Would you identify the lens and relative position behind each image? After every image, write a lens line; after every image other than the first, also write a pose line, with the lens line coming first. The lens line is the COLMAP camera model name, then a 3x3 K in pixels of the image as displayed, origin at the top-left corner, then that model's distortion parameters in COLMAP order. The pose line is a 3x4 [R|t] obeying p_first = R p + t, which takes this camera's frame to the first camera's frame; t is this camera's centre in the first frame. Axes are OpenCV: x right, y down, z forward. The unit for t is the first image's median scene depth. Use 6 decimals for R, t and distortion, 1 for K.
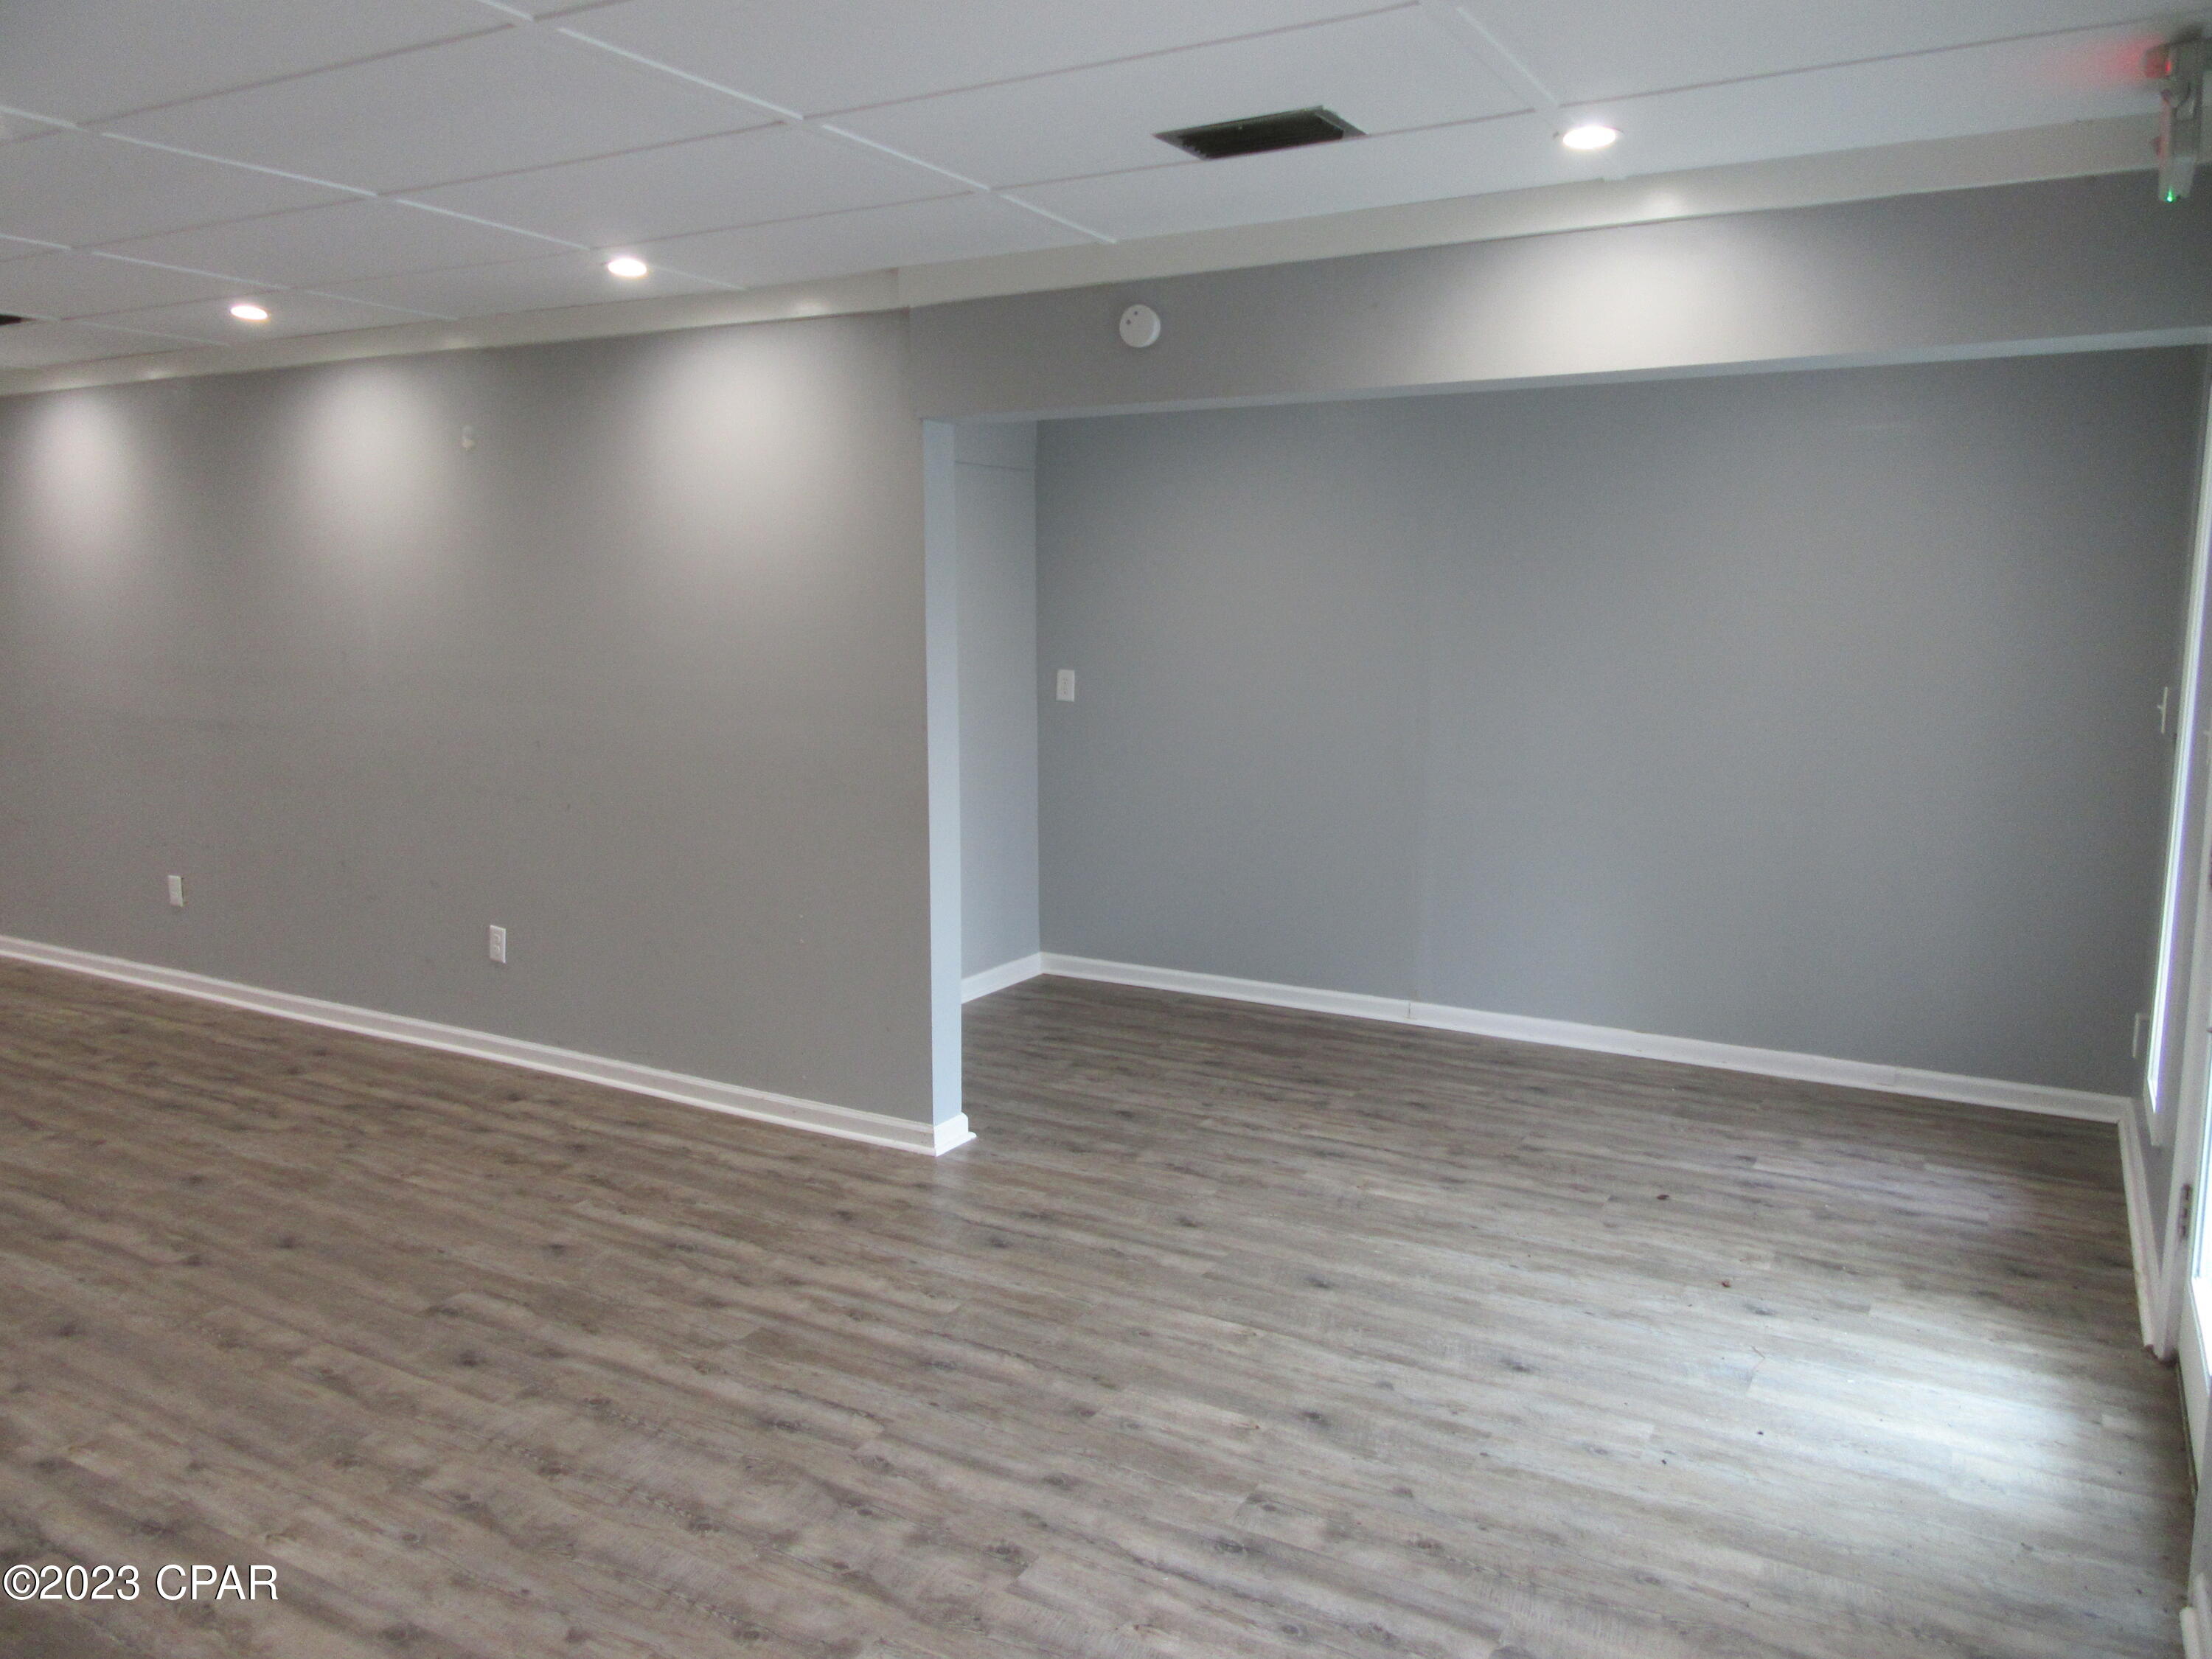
lens RADIAL K [[1627.2, 0, 1106.0], [0, 1627.2, 829.5], [0, 0, 1]] dist [0.031924, 0.003135]
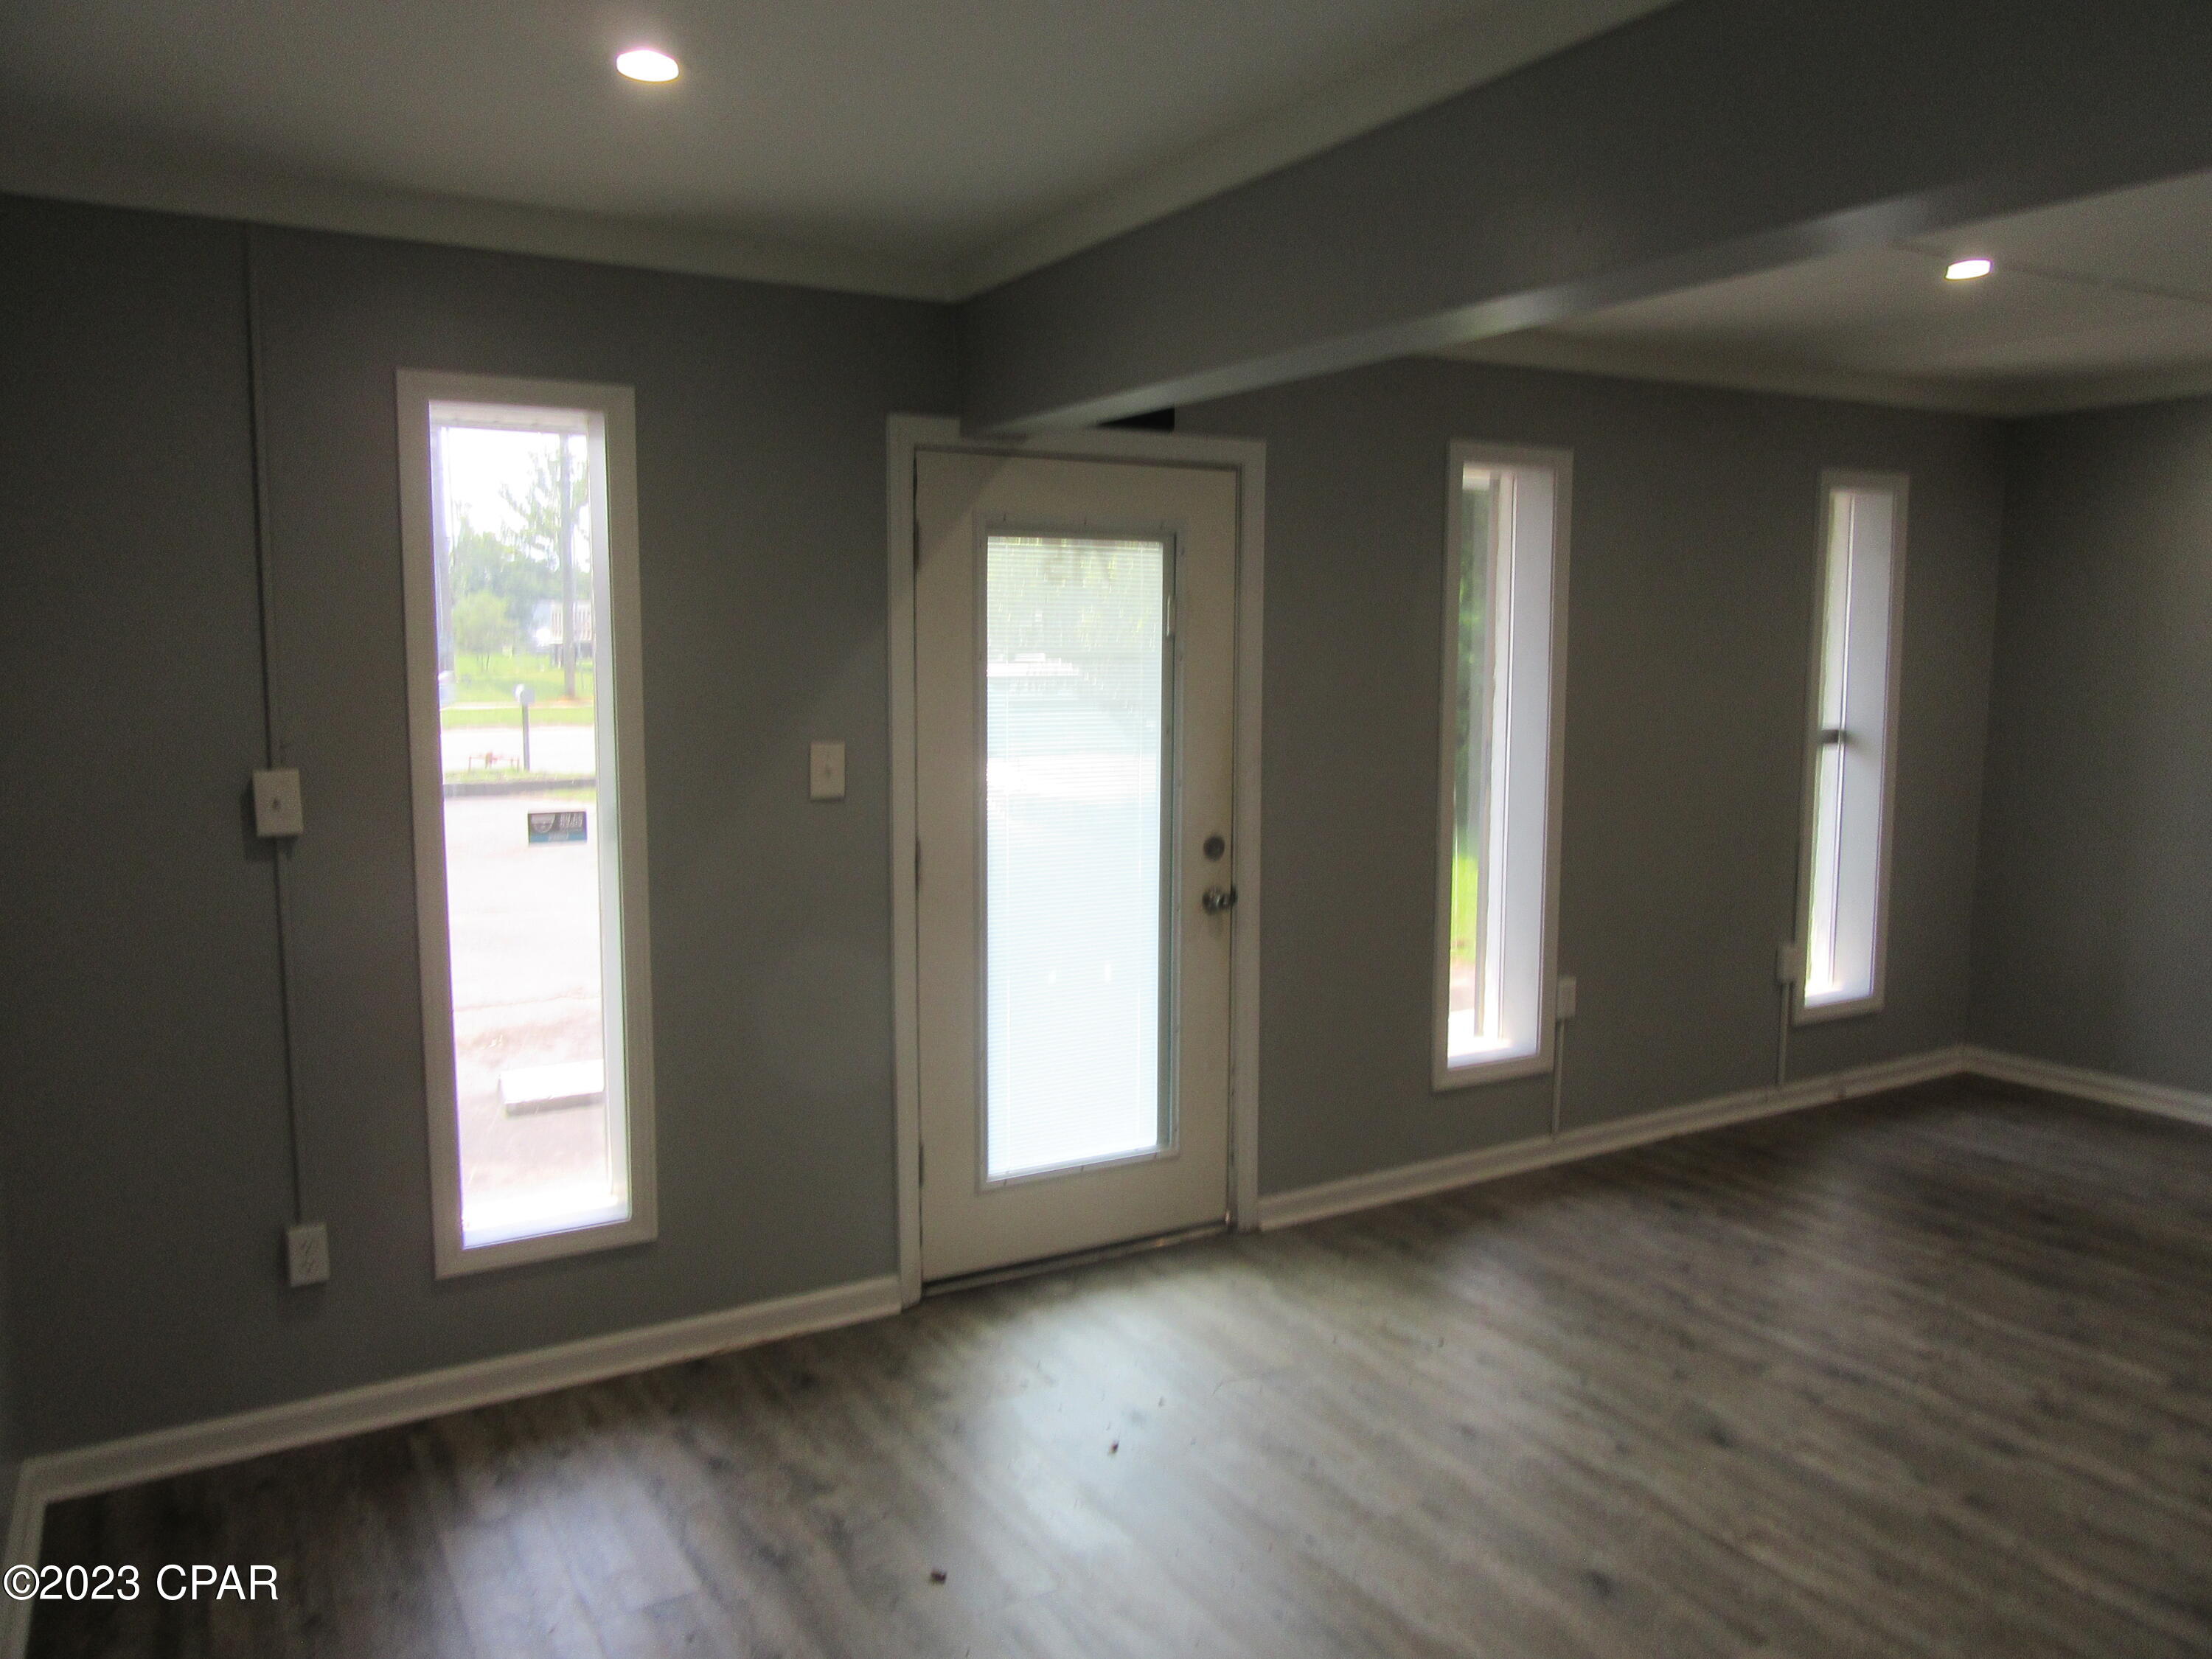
lens RADIAL K [[1627.2, 0, 1106.0], [0, 1627.2, 829.5], [0, 0, 1]] dist [0.031924, 0.003135]
pose [[-0.866467, -0.064030, 0.495112, -0.023435], [0.064002, 0.969310, 0.237363, -0.261522], [-0.495115, 0.237355, -0.835777, 1.790163]]
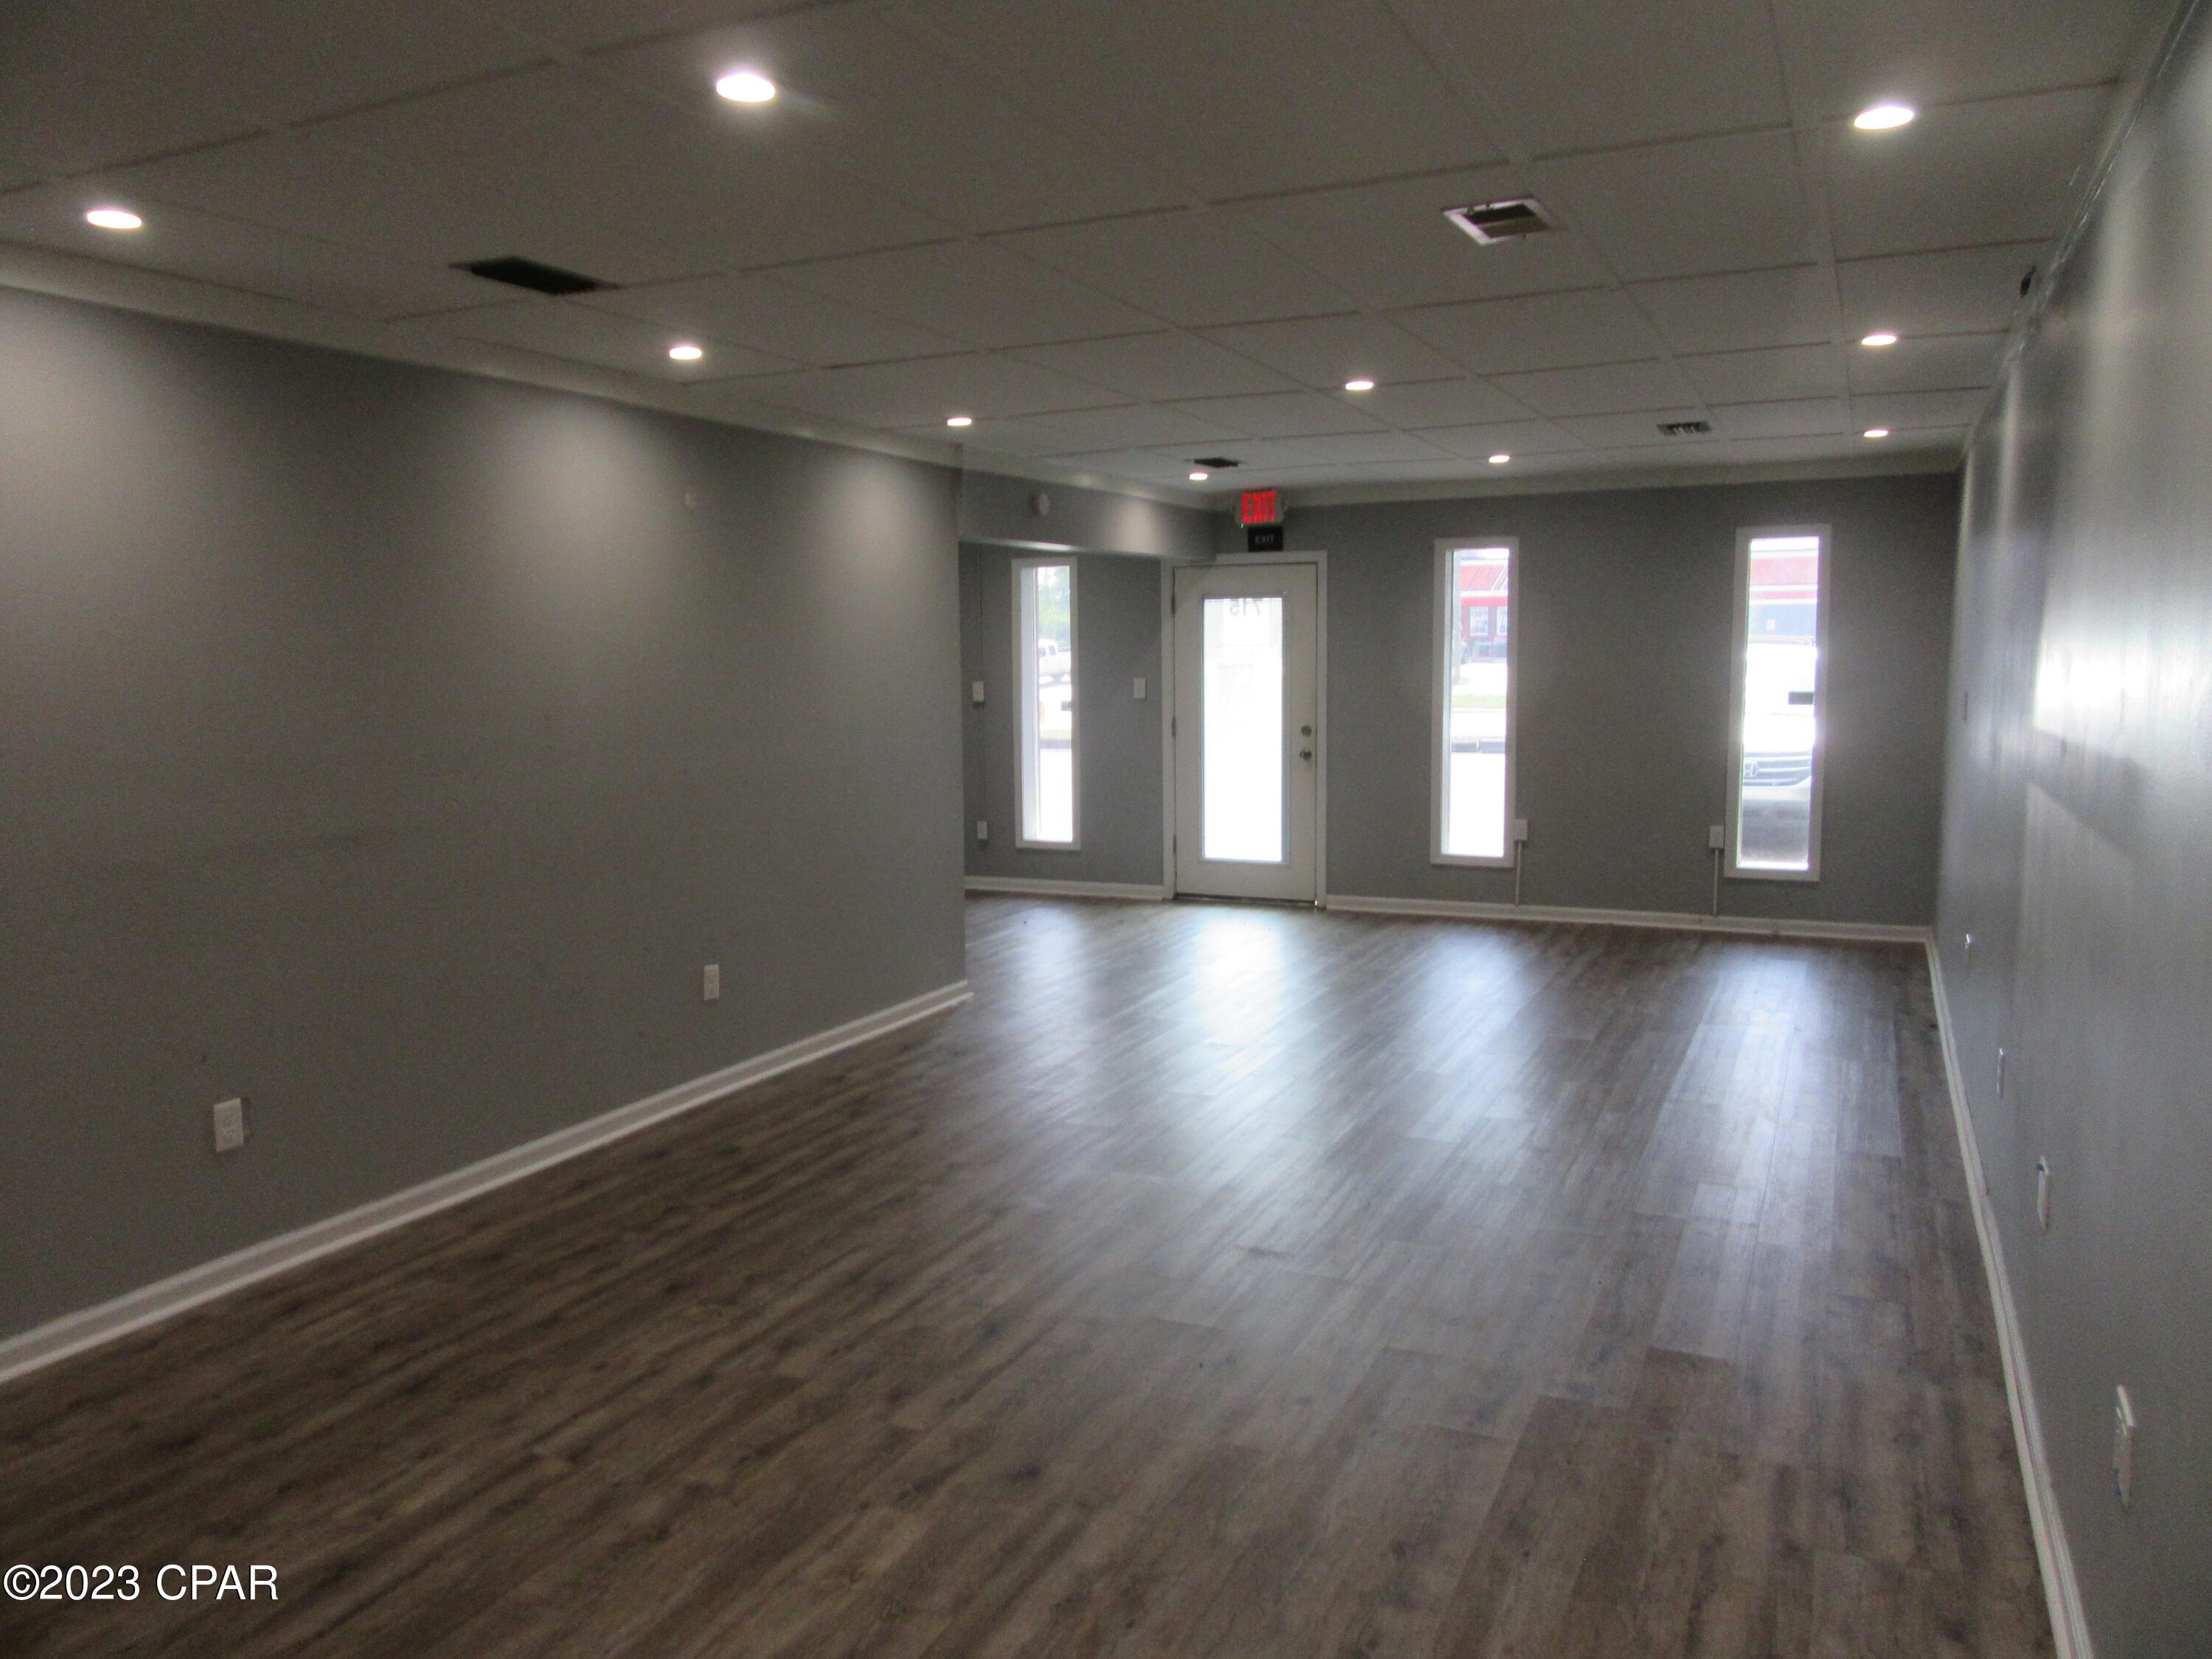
lens RADIAL K [[1627.2, 0, 1106.0], [0, 1627.2, 829.5], [0, 0, 1]] dist [0.031924, 0.003135]
pose [[-0.103323, -0.116737, 0.987774, -2.234493], [0.144967, 0.980717, 0.131066, -0.197482], [-0.984027, 0.156736, -0.084407, 1.313307]]
